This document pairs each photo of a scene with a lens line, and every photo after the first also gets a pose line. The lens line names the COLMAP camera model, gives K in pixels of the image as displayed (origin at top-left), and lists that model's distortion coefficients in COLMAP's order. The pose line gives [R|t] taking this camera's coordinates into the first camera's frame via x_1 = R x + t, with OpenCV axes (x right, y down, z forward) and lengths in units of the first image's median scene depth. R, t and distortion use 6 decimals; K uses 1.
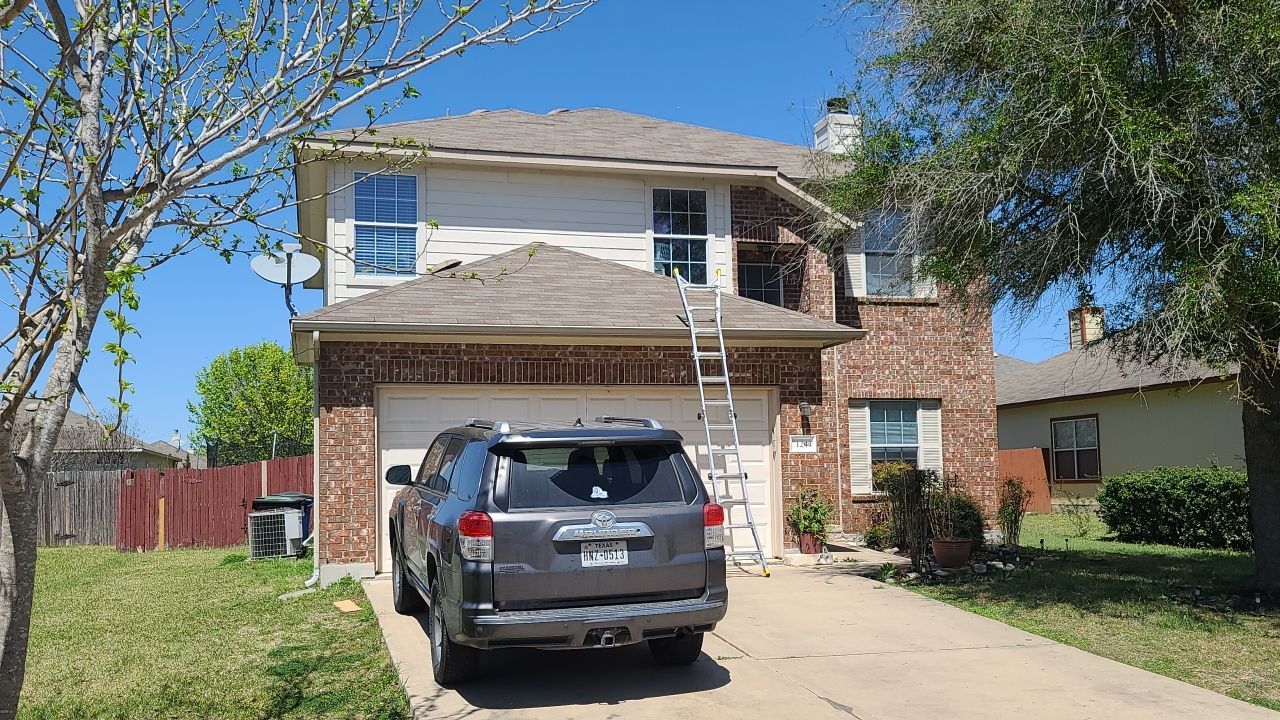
lens RADIAL K [[1046.6, 0, 640.0], [0, 1046.6, 360.0], [0, 0, 1]] dist [-0.000407, -0.003169]
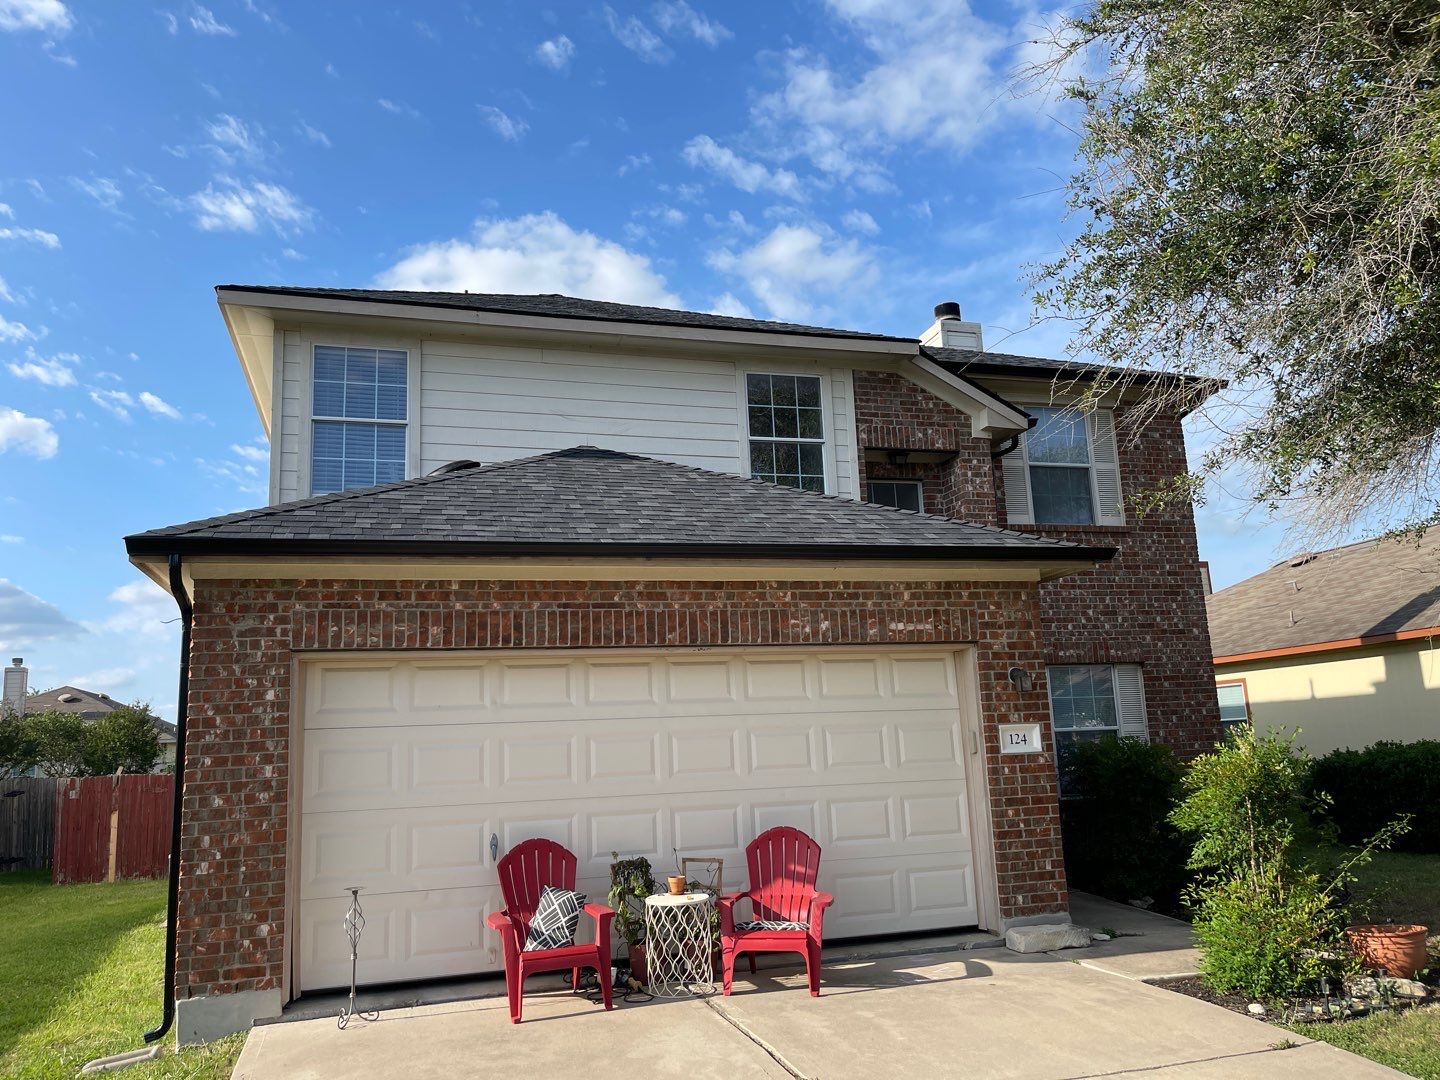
lens RADIAL K [[1028.0, 0, 720.0], [0, 1028.0, 540.0], [0, 0, 1]] dist [0.027644, -0.004709]
pose [[0.999433, -0.019300, 0.027587, -0.034463], [0.021741, 0.995603, -0.091112, 0.015939], [-0.025708, 0.091660, 0.995458, 0.394804]]
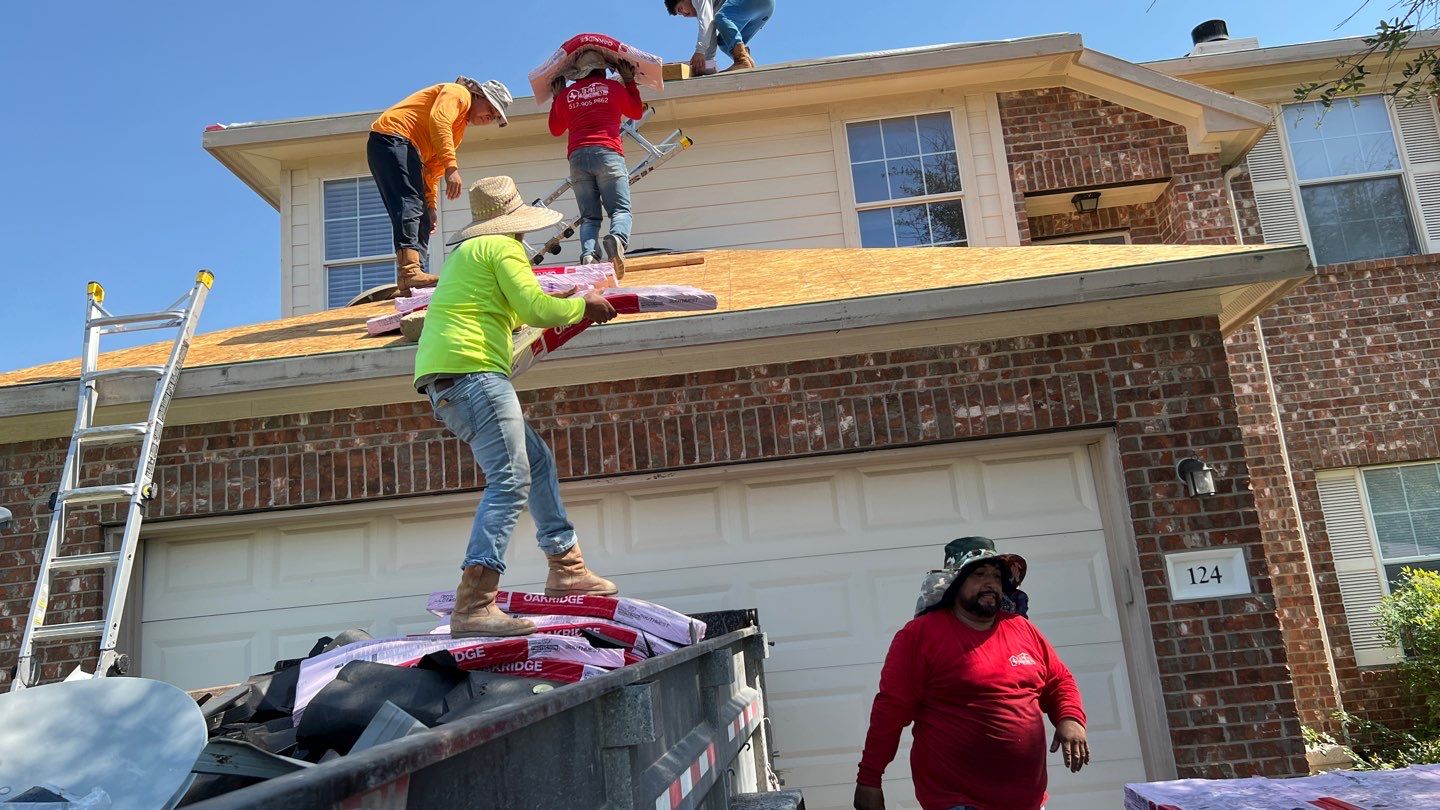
lens RADIAL K [[1057.3, 0, 720.0], [0, 1057.3, 405.0], [0, 0, 1]] dist [0.014501, -0.000223]
pose [[0.948789, -0.139214, -0.283581, 0.107768], [0.110131, 0.987111, -0.116117, 0.046237], [0.296092, 0.078940, 0.951892, 0.592259]]
